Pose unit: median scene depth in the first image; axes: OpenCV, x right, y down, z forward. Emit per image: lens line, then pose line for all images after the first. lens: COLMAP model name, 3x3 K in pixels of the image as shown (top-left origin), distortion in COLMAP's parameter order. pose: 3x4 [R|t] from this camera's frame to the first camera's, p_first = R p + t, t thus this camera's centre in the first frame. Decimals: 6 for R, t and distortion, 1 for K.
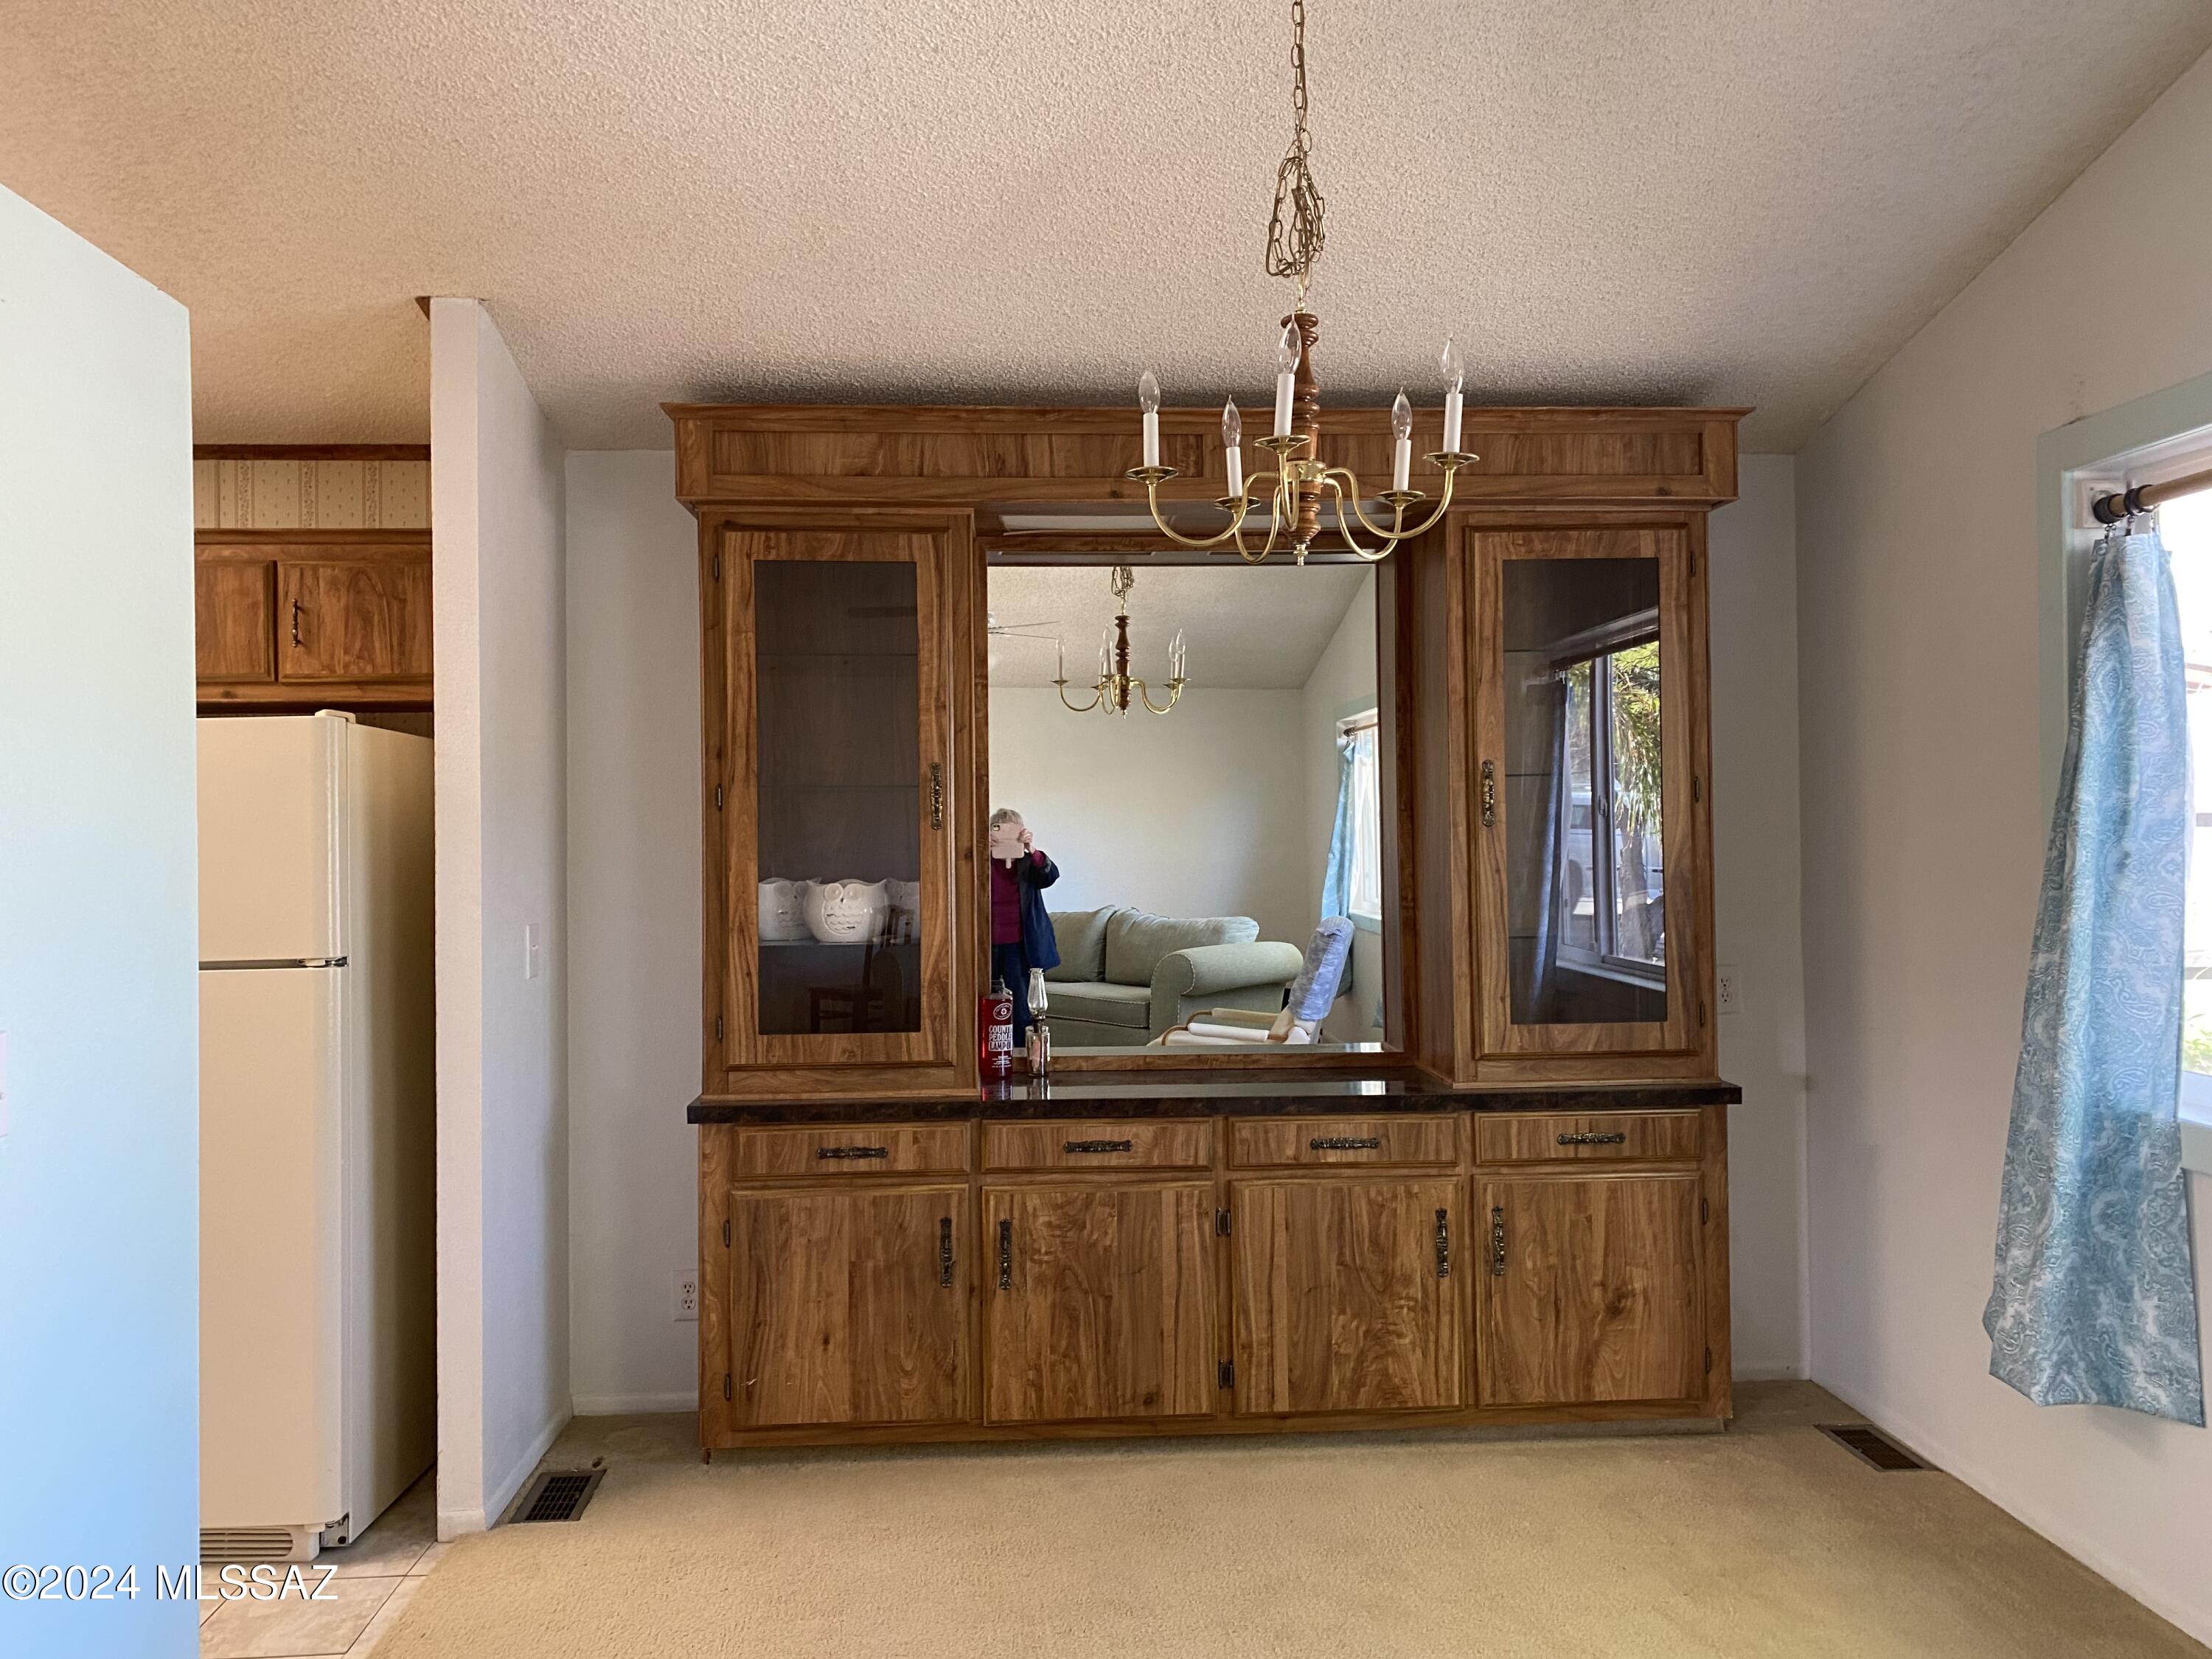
lens RADIAL K [[1681.7, 0, 1098.2], [0, 1681.7, 811.5], [0, 0, 1]] dist [0.048531, -0.063221]
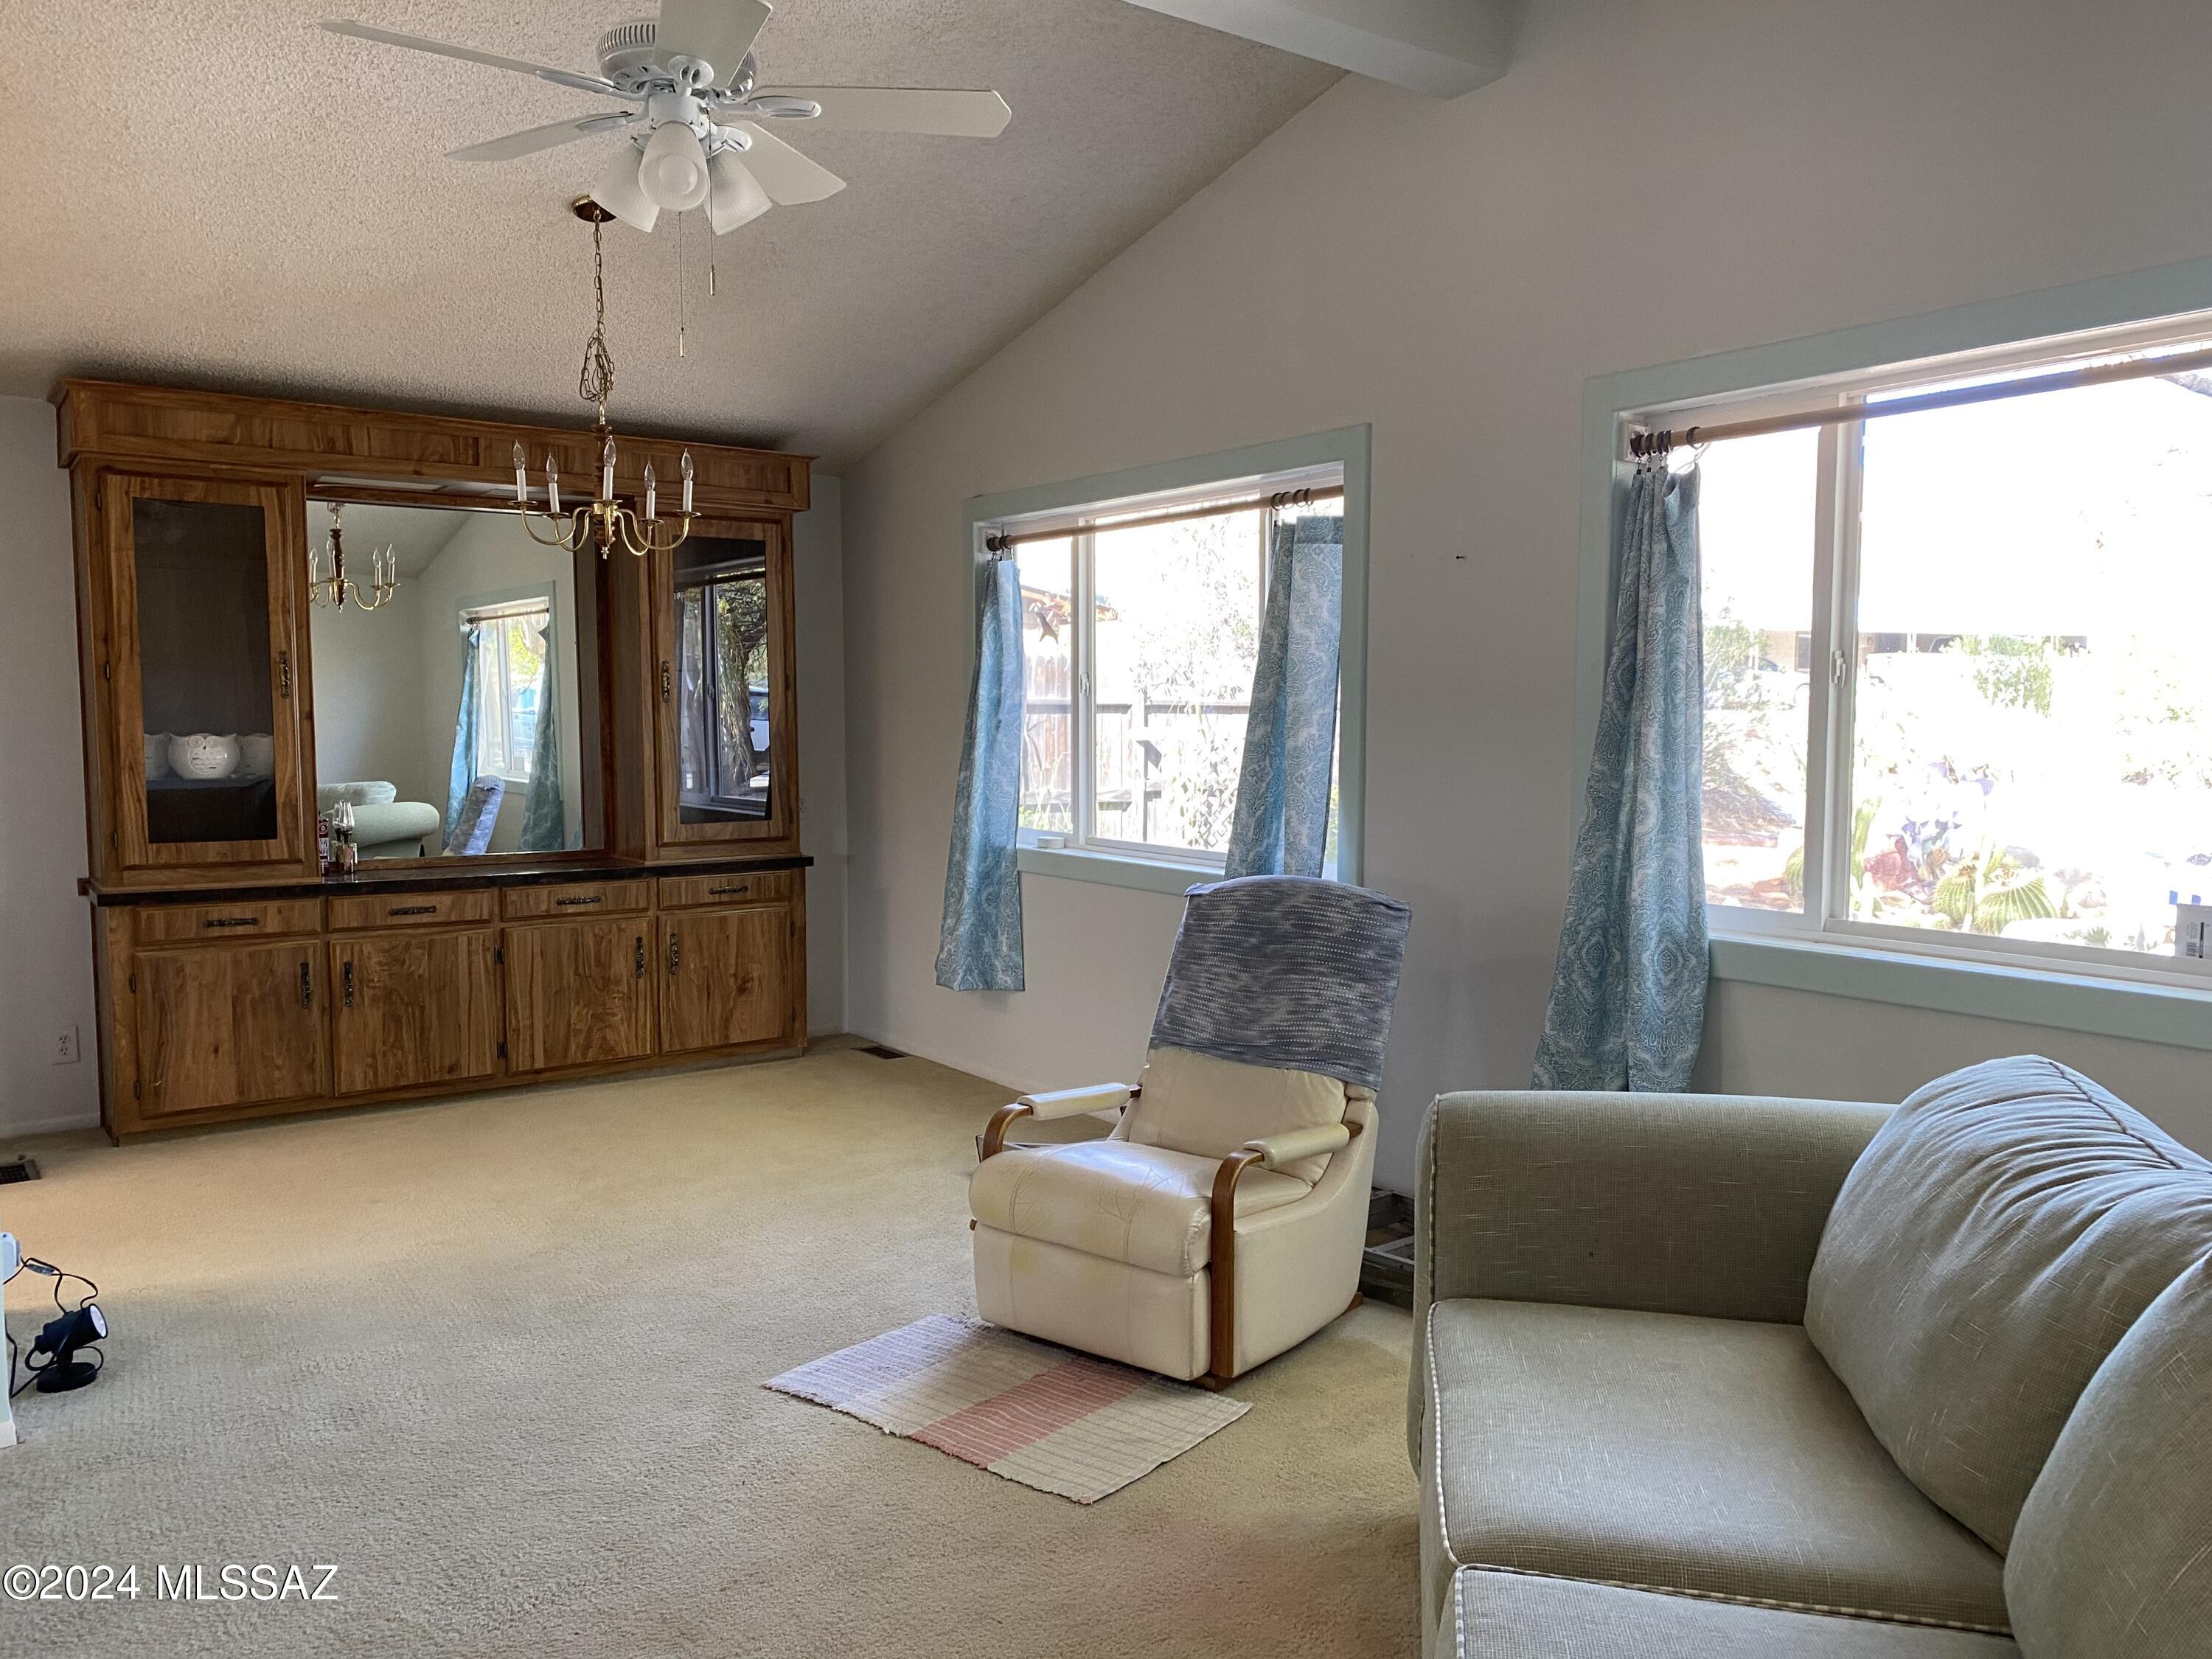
lens RADIAL K [[1681.7, 0, 1126.5], [0, 1681.7, 844.9], [0, 0, 1]] dist [0.048531, -0.063221]
pose [[0.842526, -0.030000, 0.537820, -0.274796], [-0.018028, 0.996318, 0.083818, 0.001647], [-0.538354, -0.080314, 0.838883, -0.613102]]
